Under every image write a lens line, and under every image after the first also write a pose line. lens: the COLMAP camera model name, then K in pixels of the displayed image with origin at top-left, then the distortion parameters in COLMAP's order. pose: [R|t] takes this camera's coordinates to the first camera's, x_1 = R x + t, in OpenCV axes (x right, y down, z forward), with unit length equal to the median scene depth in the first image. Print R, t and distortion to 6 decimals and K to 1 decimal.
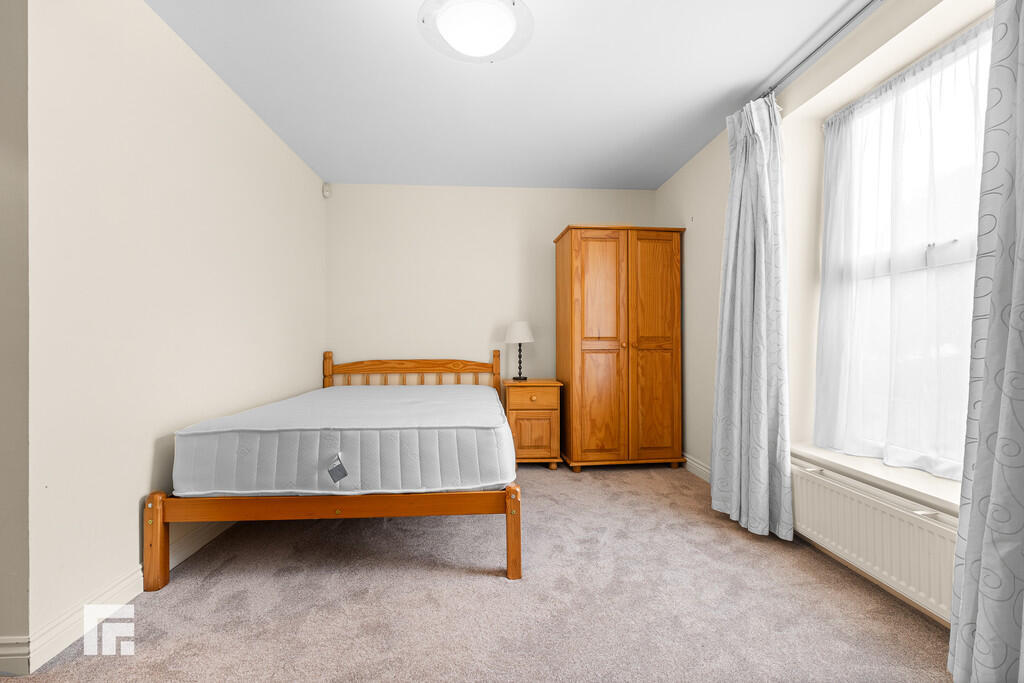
lens RADIAL K [[434.5, 0, 487.7], [0, 434.5, 345.1], [0, 0, 1]] dist [-0.001323, 0.001090]
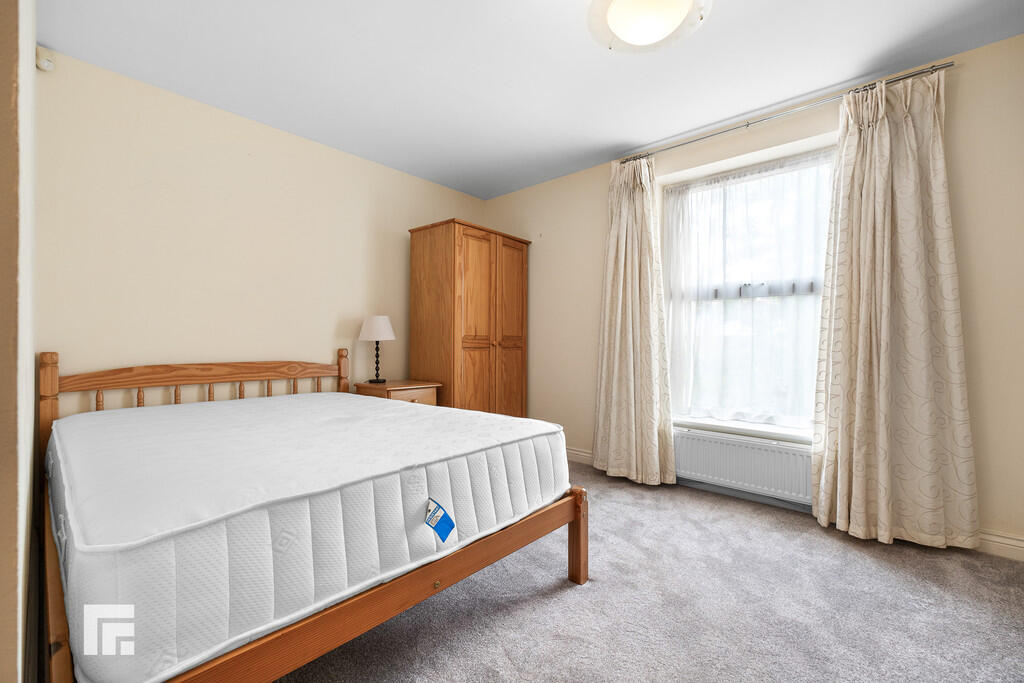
lens RADIAL K [[434.5, 0, 508.4], [0, 434.5, 344.9], [0, 0, 1]] dist [-0.001323, 0.001090]
pose [[0.708003, 0.002194, 0.706206, -0.400045], [-0.004993, 0.999986, 0.001899, 0.001656], [-0.706192, -0.004870, 0.708003, 0.231532]]
